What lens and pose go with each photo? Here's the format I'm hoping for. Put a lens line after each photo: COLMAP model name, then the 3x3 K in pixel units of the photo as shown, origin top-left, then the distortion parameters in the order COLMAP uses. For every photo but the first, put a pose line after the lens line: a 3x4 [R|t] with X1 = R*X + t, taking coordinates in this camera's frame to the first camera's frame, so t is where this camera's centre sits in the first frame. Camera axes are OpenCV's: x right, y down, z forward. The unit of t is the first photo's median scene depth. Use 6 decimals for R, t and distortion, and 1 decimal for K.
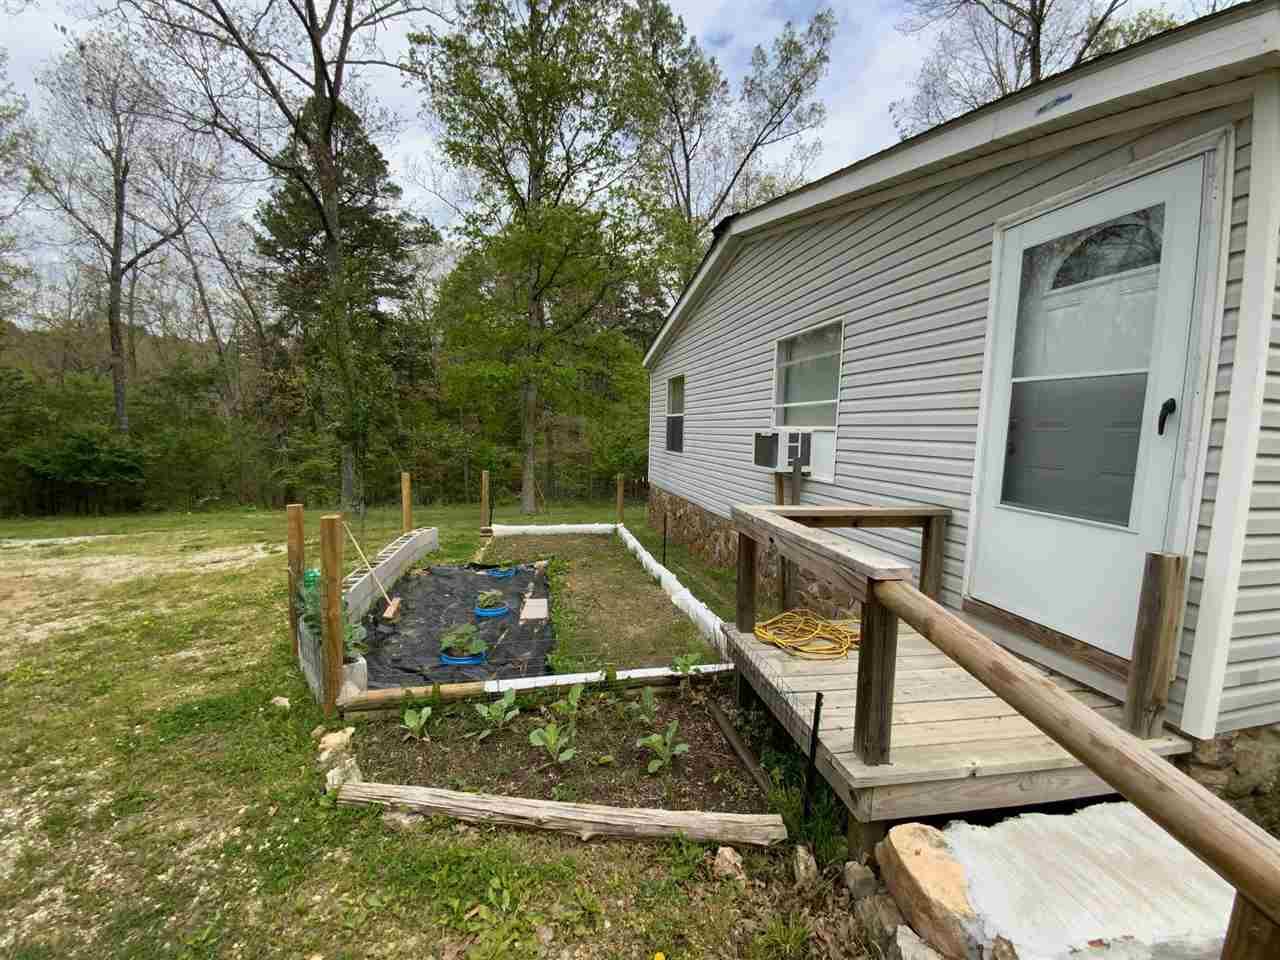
lens RADIAL K [[523.7, 0, 640.0], [0, 523.7, 480.0], [0, 0, 1]] dist [0.029738, -0.022731]
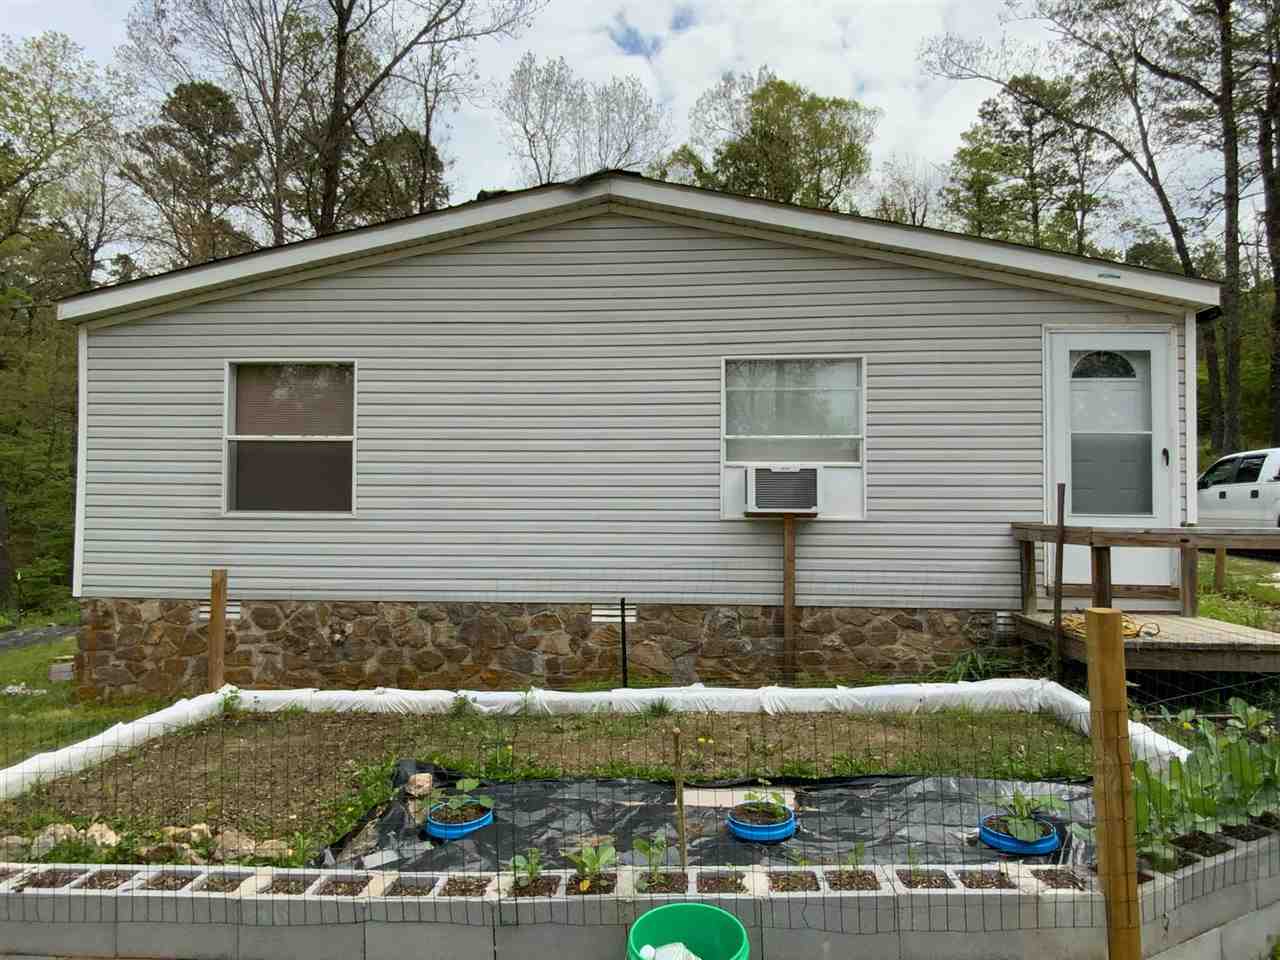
lens RADIAL K [[736.2, 0, 639.6], [0, 736.2, 487.9], [0, 0, 1]] dist [0.022672, 0.000089]
pose [[0.269087, 0.011082, 0.963052, -0.988101], [0.097668, 0.994465, -0.038733, -0.037602], [-0.958151, 0.104482, 0.266515, 0.954993]]
